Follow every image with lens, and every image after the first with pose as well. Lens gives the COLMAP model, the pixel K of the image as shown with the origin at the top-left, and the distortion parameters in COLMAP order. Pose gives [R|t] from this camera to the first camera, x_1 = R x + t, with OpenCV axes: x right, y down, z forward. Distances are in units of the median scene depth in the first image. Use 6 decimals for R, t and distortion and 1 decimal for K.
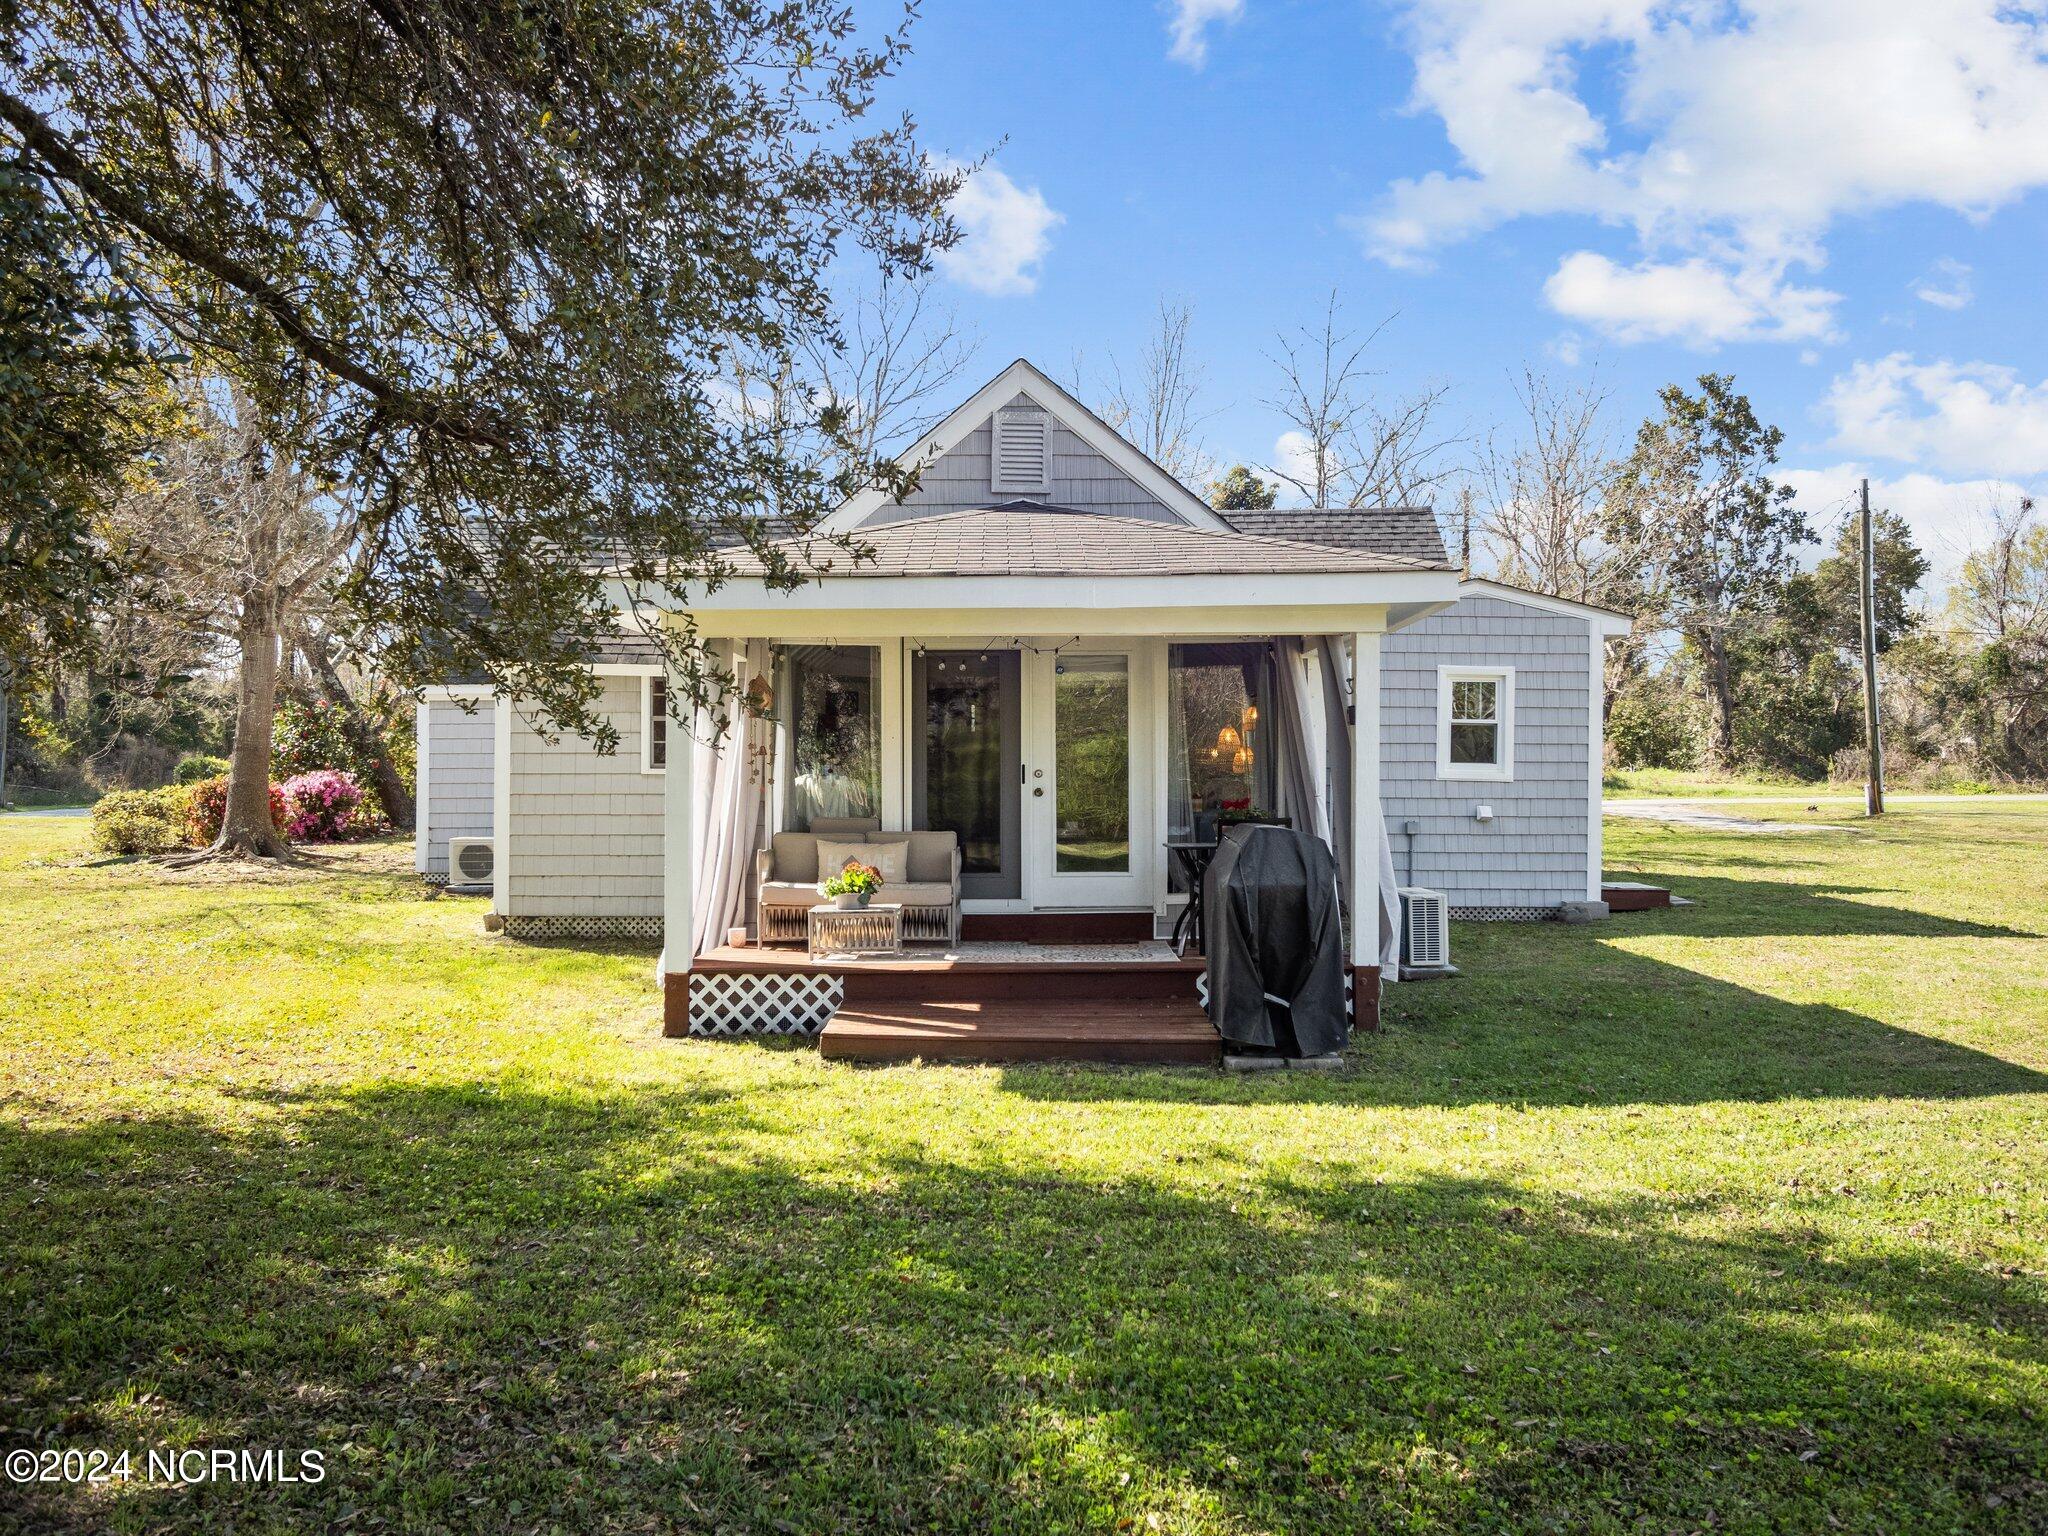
lens RADIAL K [[1635.4, 0, 1017.6], [0, 1635.4, 787.2], [0, 0, 1]] dist [0.035618, 0.001237]
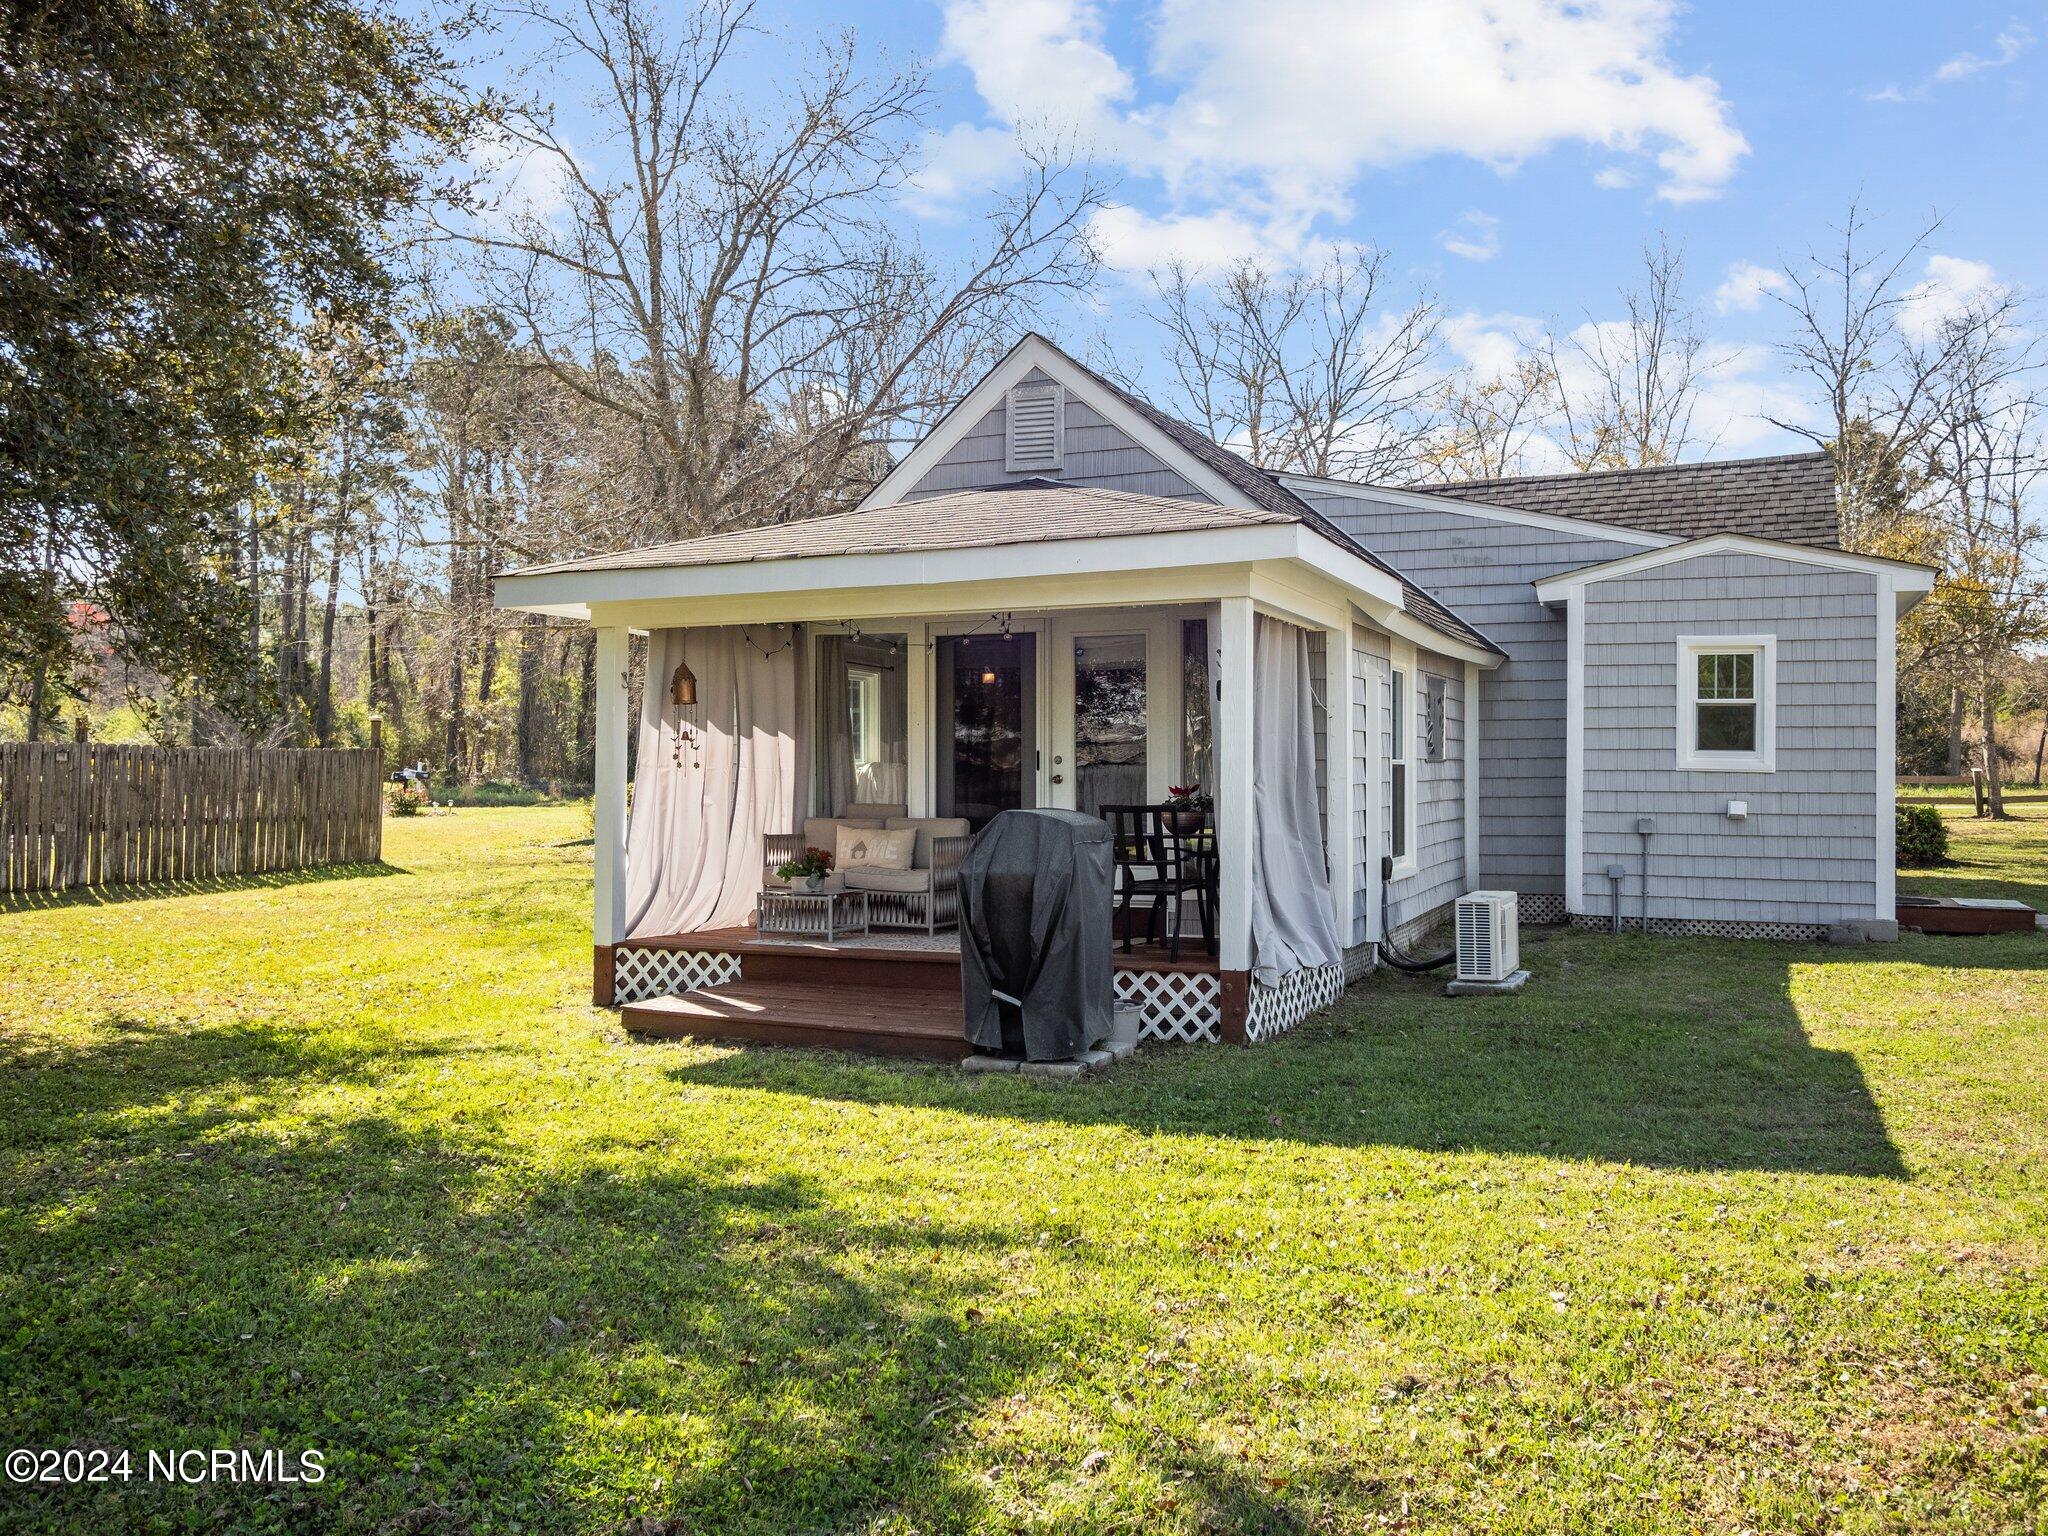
lens RADIAL K [[1640.1, 0, 1024.0], [0, 1640.1, 768.0], [0, 0, 1]] dist [0.013402, 0.000948]
pose [[0.917172, -0.000302, -0.398491, 0.378729], [-0.004629, 0.999924, -0.011413, 0.007498], [0.398464, 0.012312, 0.917101, 0.107017]]
